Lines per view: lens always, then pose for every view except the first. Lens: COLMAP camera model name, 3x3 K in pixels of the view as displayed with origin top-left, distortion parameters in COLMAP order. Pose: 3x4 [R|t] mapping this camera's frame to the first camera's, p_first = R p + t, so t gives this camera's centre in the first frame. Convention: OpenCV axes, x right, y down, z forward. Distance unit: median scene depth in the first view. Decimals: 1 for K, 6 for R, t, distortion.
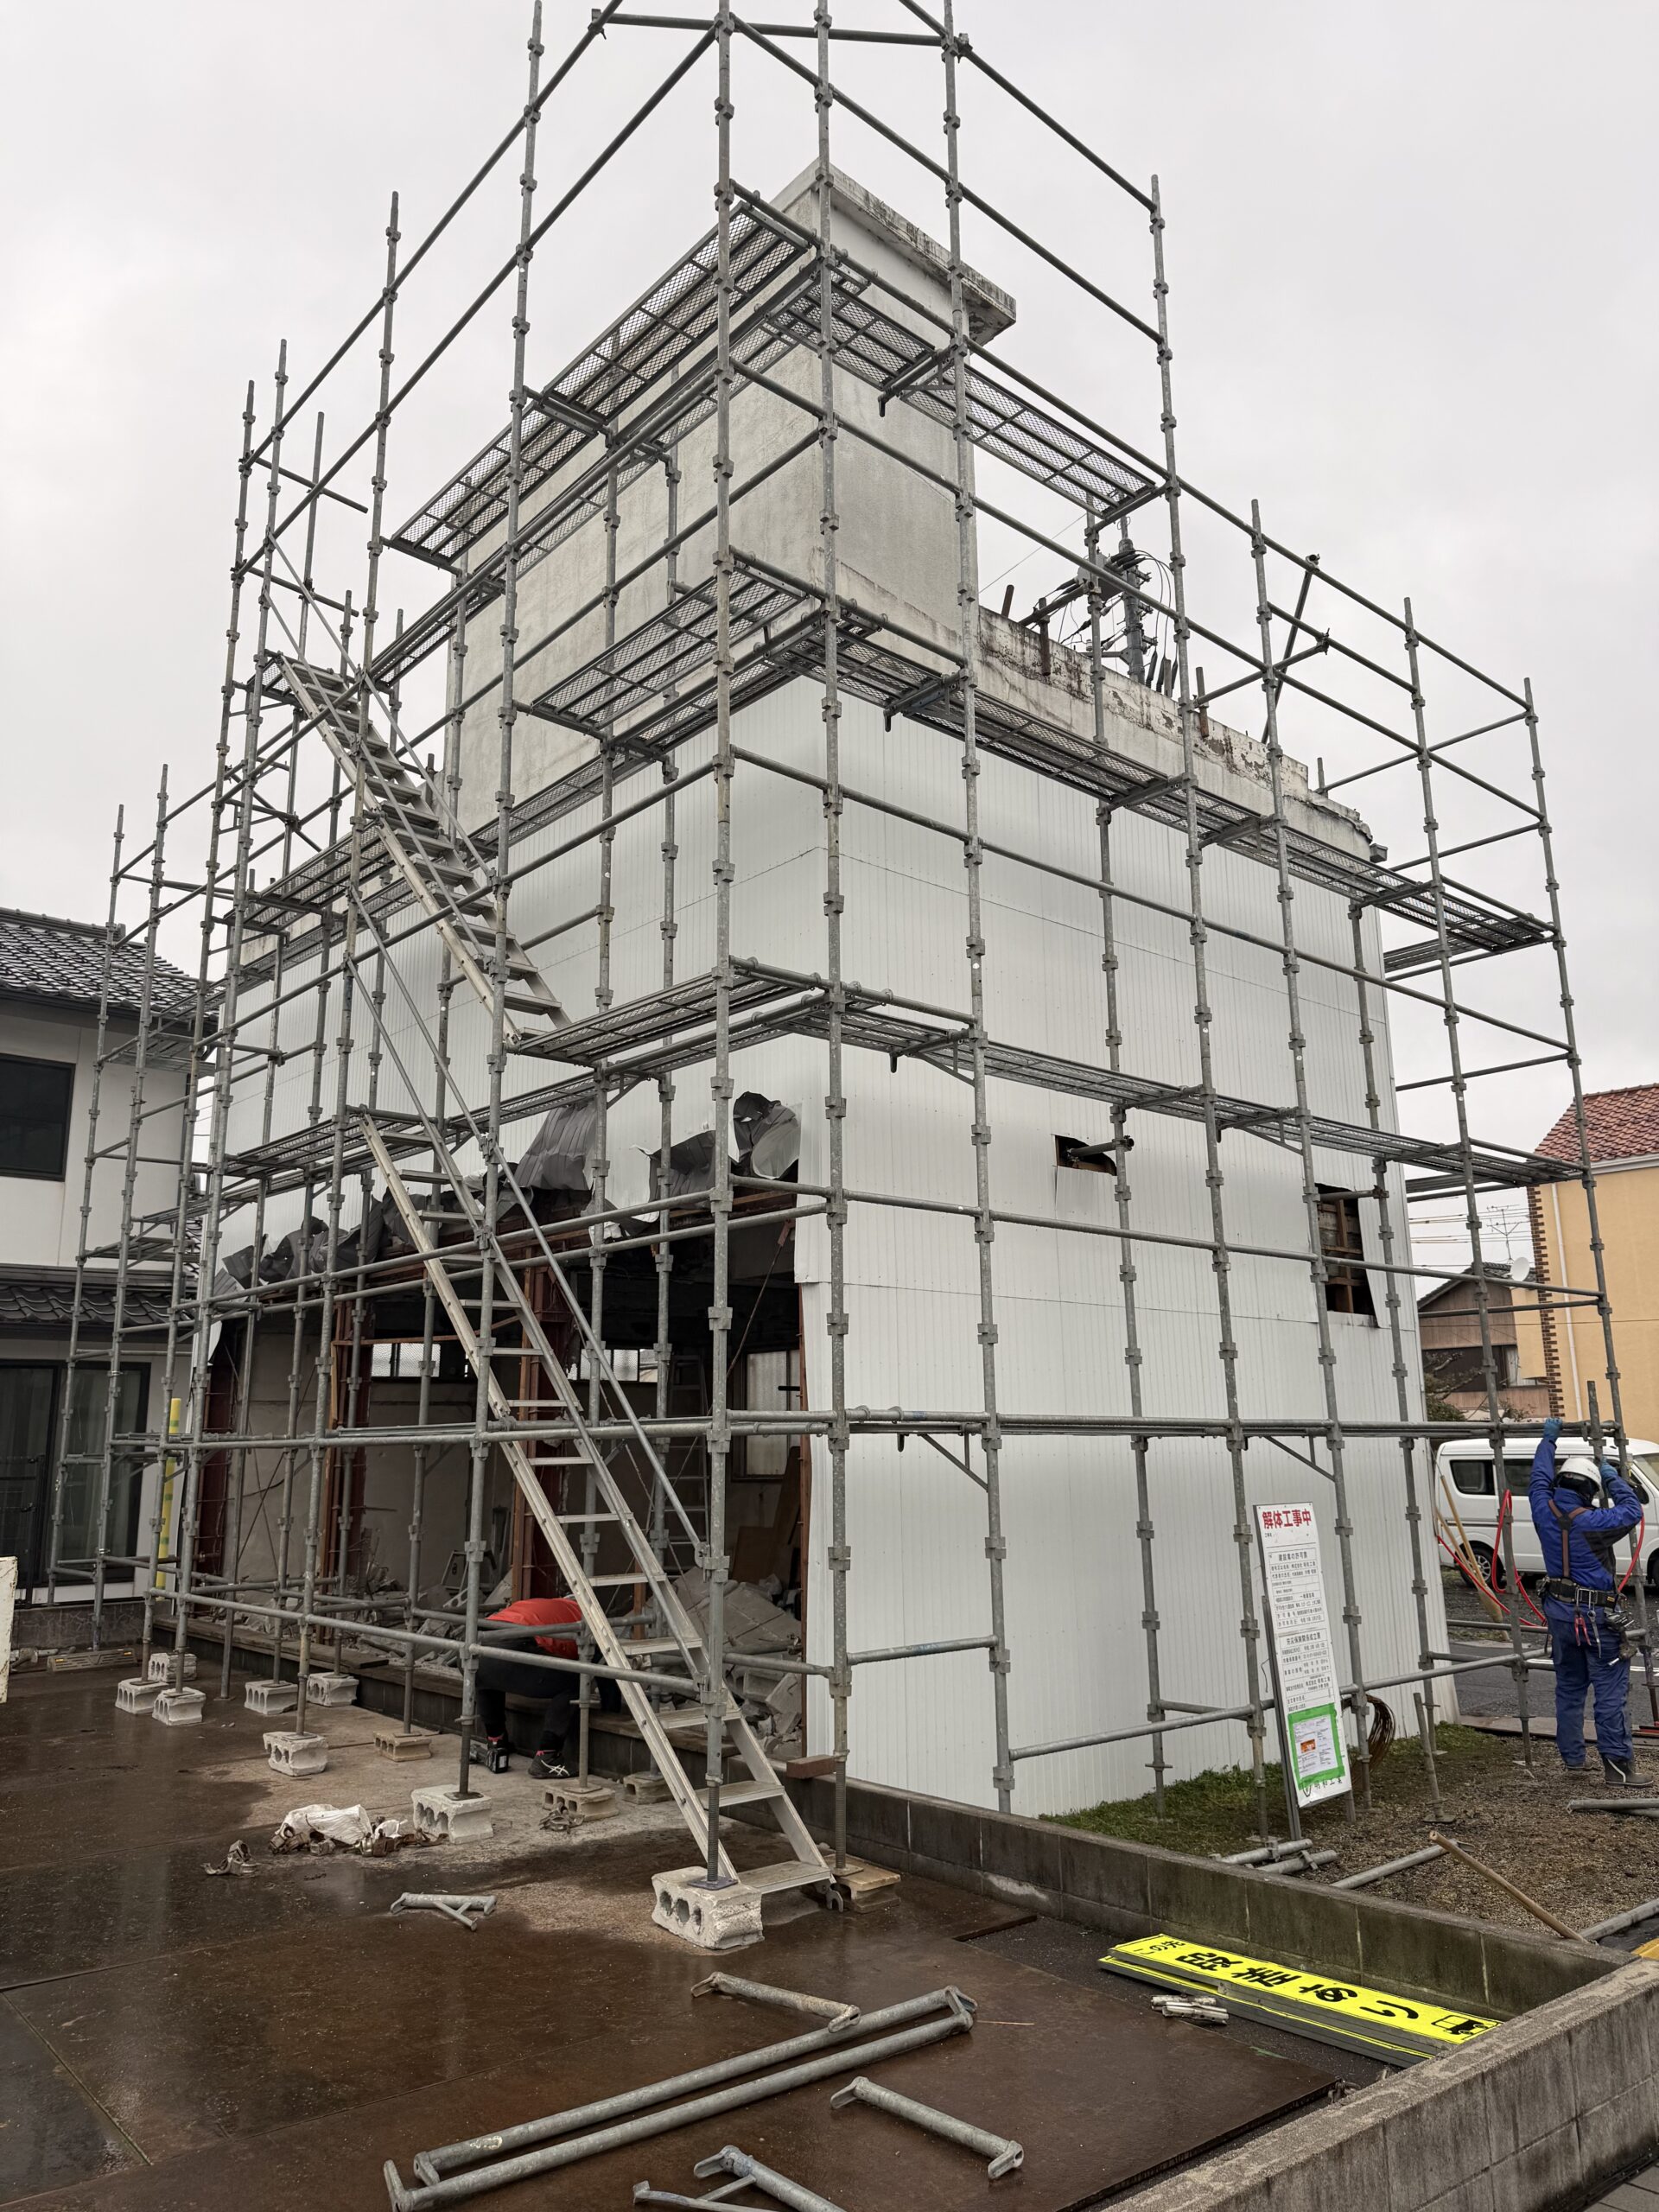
lens RADIAL K [[1547.4, 0, 830.3], [0, 1547.4, 1130.9], [0, 0, 1]] dist [0.109385, -0.149672]
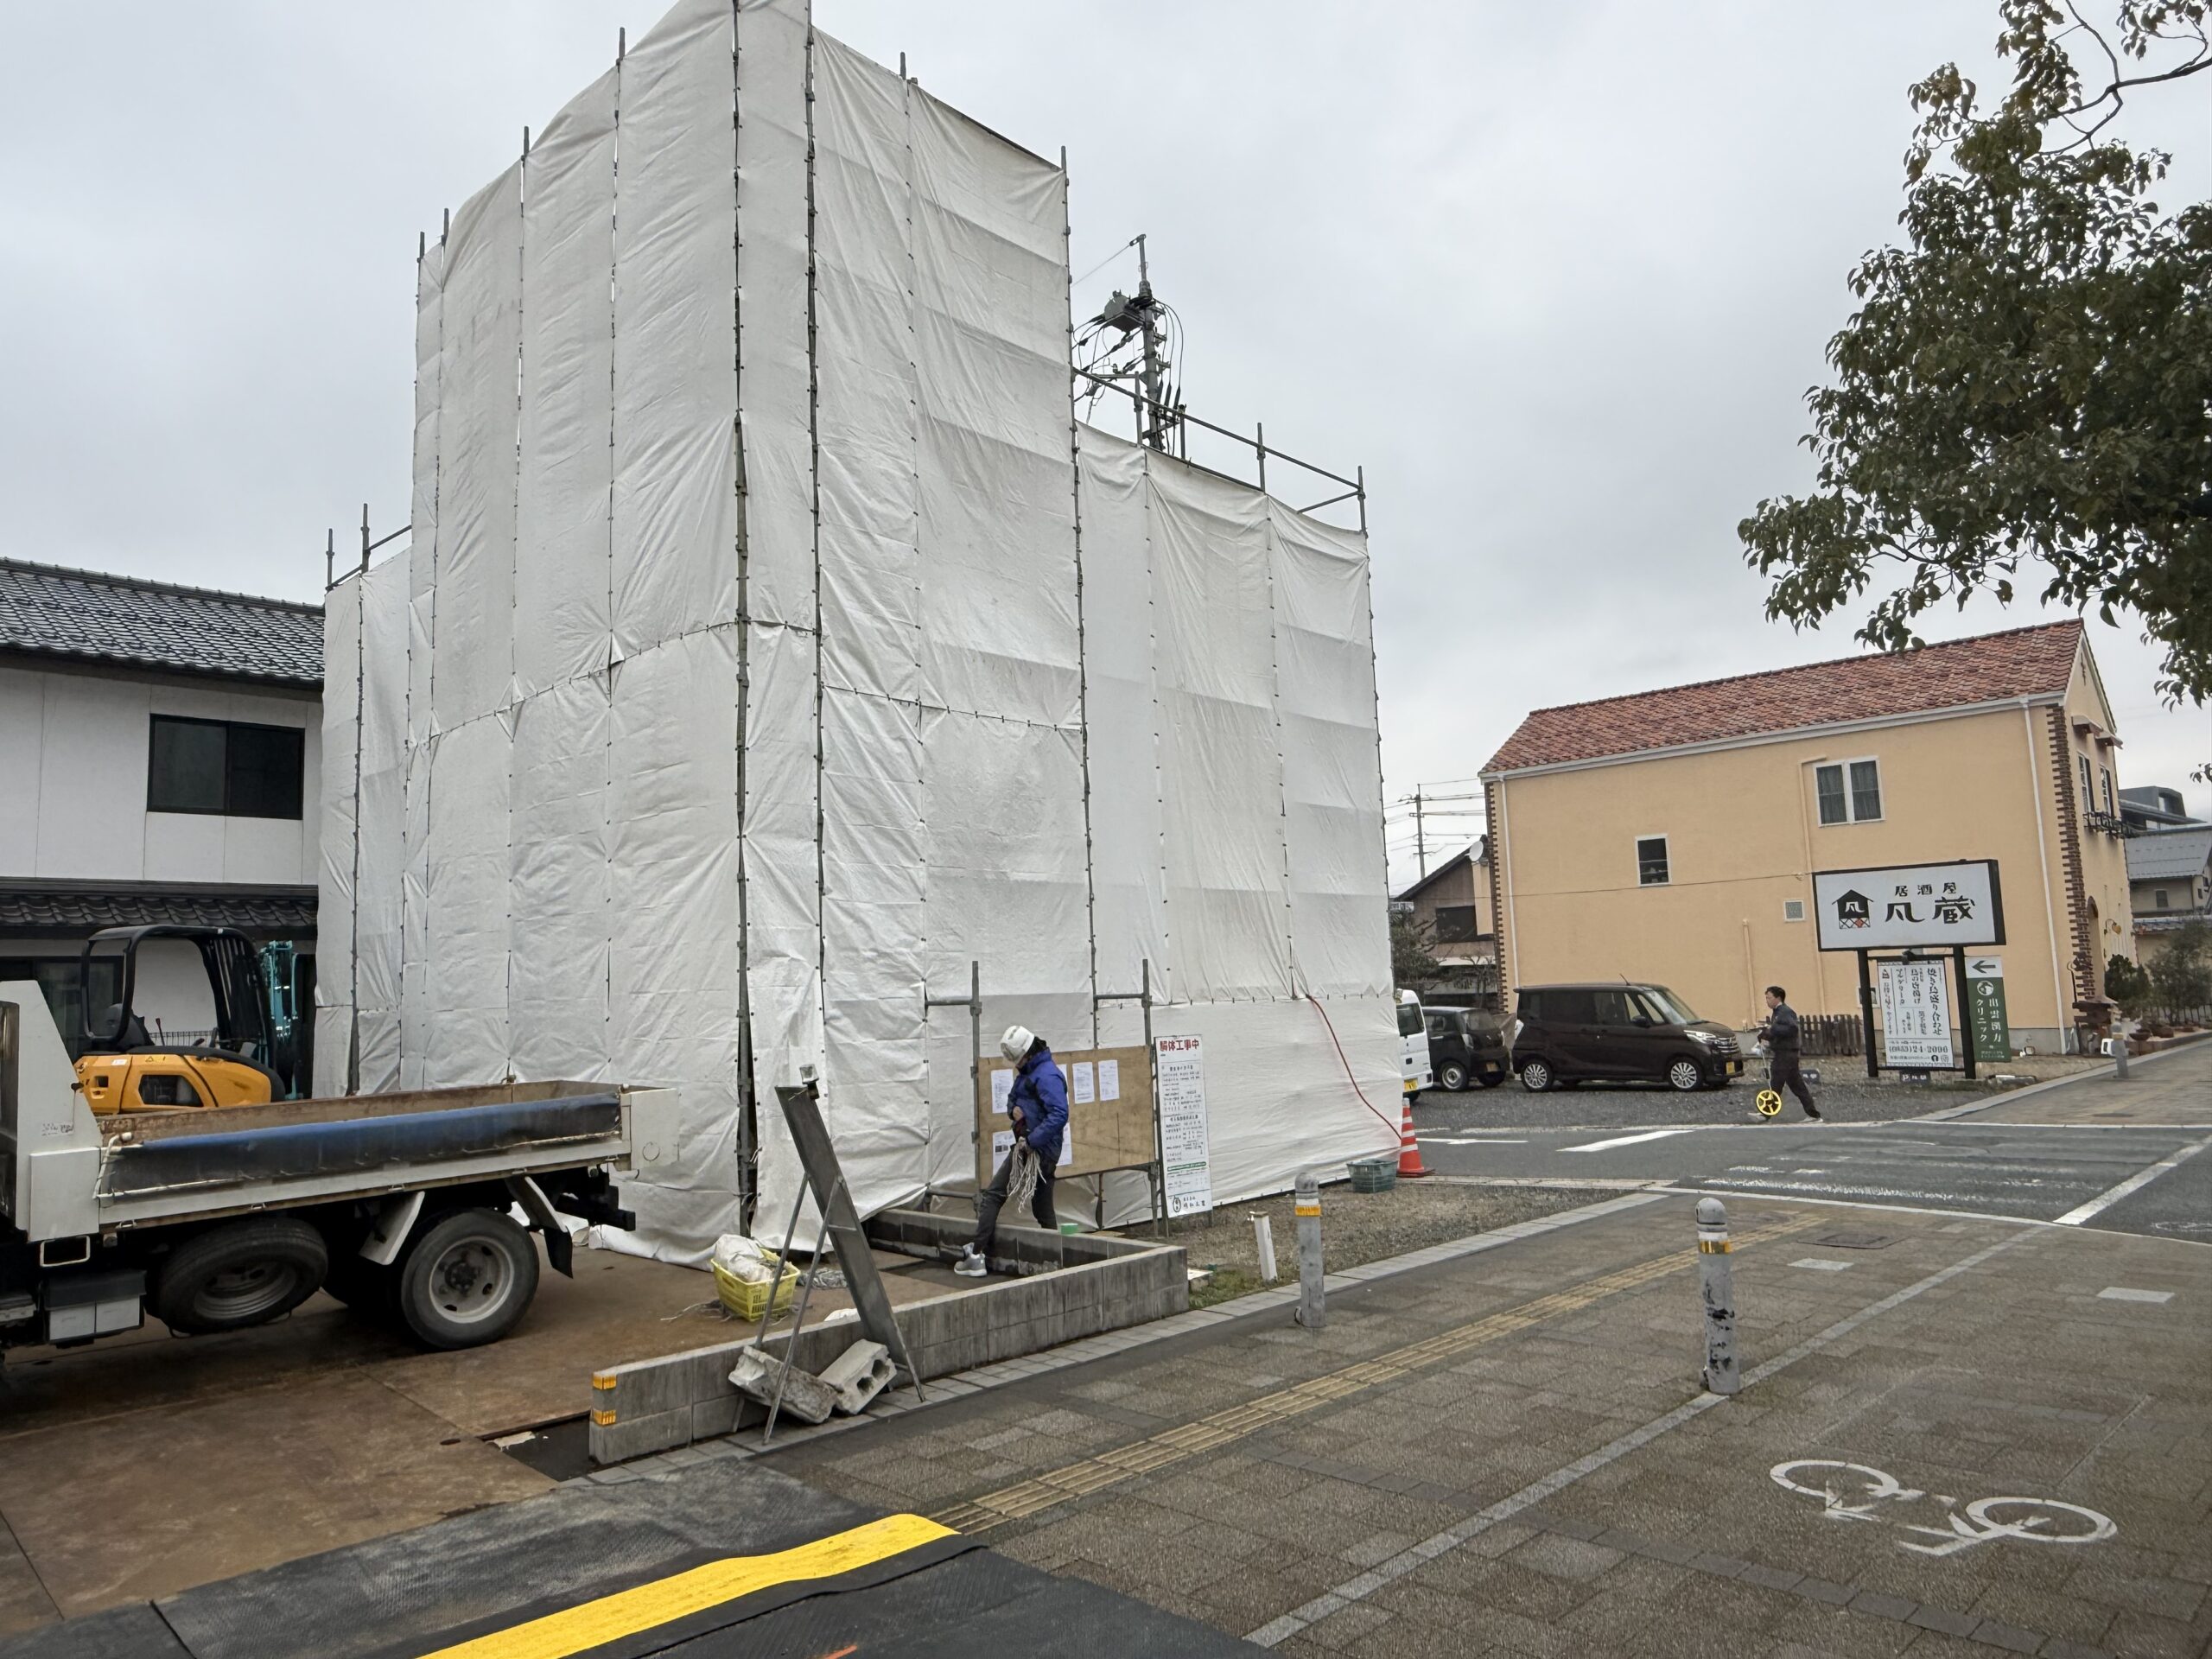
lens RADIAL K [[1424.9, 0, 1106.0], [0, 1424.9, 829.5], [0, 0, 1]] dist [0.036920, 0.000039]
pose [[0.996081, -0.008065, 0.088073, 0.086922], [0.000575, 0.996403, 0.084742, -0.061678], [-0.088440, -0.084359, 0.992503, -0.276288]]
